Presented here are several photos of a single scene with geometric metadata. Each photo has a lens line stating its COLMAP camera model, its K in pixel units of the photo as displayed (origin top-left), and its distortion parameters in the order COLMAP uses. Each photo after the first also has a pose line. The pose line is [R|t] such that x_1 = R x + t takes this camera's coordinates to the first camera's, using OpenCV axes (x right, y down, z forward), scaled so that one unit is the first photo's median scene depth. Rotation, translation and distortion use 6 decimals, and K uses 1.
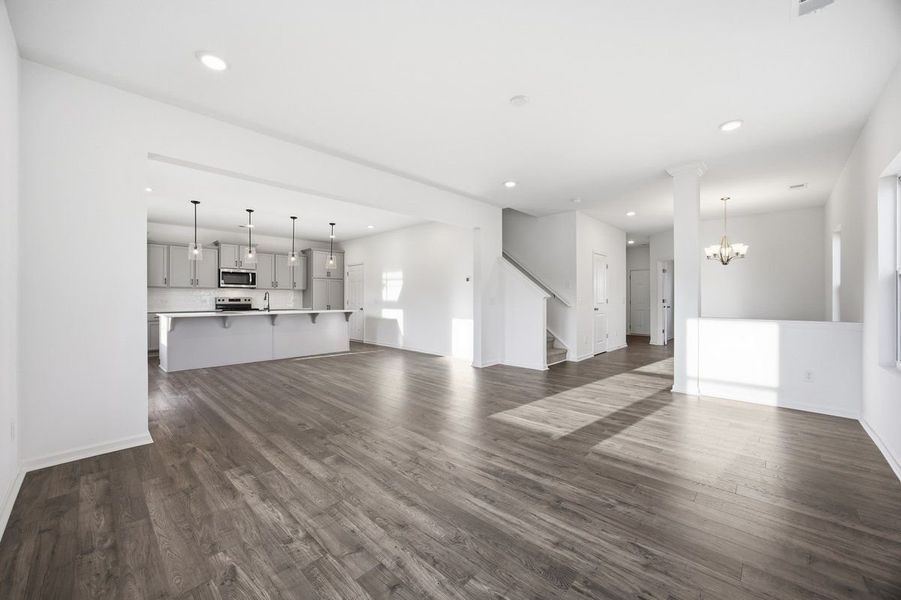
lens RADIAL K [[345.1, 0, 450.5], [0, 345.1, 300.0], [0, 0, 1]] dist [-0.034403, 0.000004]
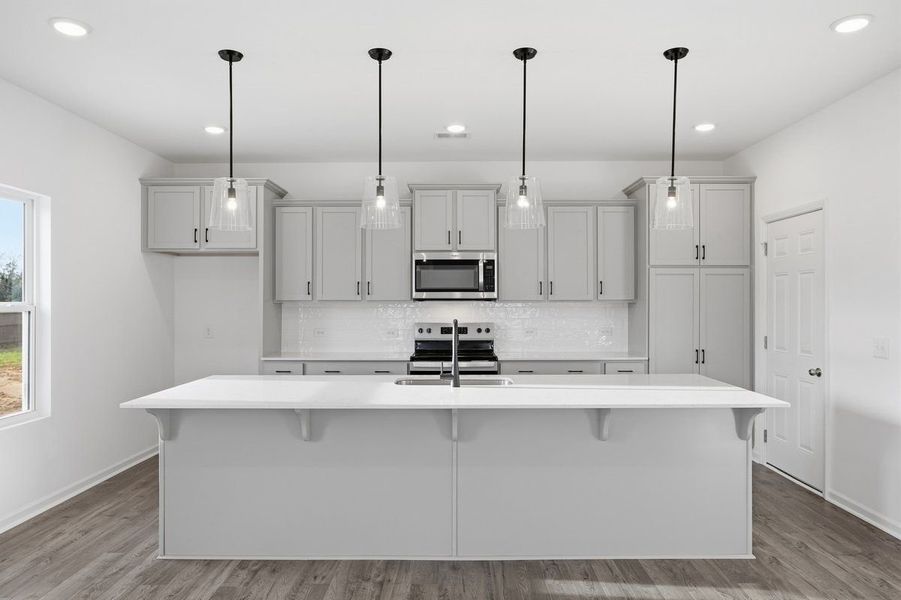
lens RADIAL K [[606.3, 0, 450.5], [0, 606.3, 300.0], [0, 0, 1]] dist [-0.003946, -0.000389]
pose [[0.685159, -0.000940, -0.728393, -0.115433], [-0.002464, 0.999990, -0.003608, -0.031868], [0.728389, 0.004267, 0.685150, 0.497623]]
